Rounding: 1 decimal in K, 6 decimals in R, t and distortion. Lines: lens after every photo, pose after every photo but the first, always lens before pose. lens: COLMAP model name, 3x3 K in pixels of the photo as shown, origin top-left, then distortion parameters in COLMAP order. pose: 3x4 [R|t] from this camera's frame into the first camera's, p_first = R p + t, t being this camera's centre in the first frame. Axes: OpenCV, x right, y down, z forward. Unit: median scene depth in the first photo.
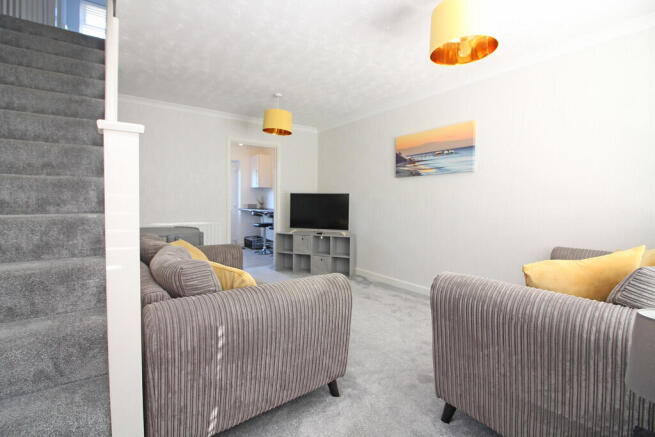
lens RADIAL K [[305.3, 0, 327.6], [0, 305.3, 208.4], [0, 0, 1]] dist [0.001352, -0.012127]
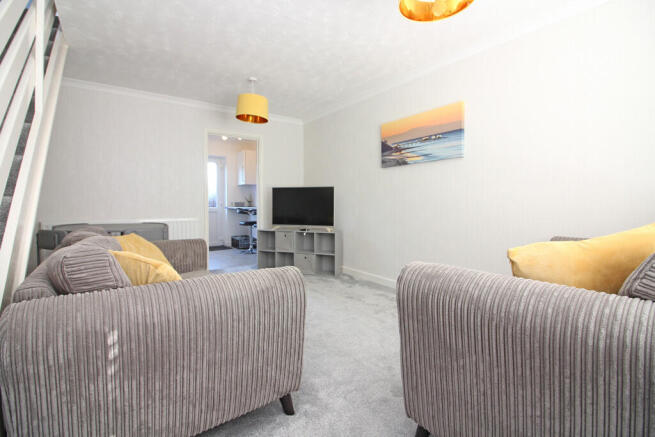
lens RADIAL K [[305.3, 0, 327.6], [0, 305.3, 208.4], [0, 0, 1]] dist [0.001352, -0.012127]
pose [[0.999942, -0.010541, -0.002386, 0.161105], [0.010526, 0.999925, -0.006207, 0.071464], [0.002452, 0.006181, 0.999978, 0.194386]]
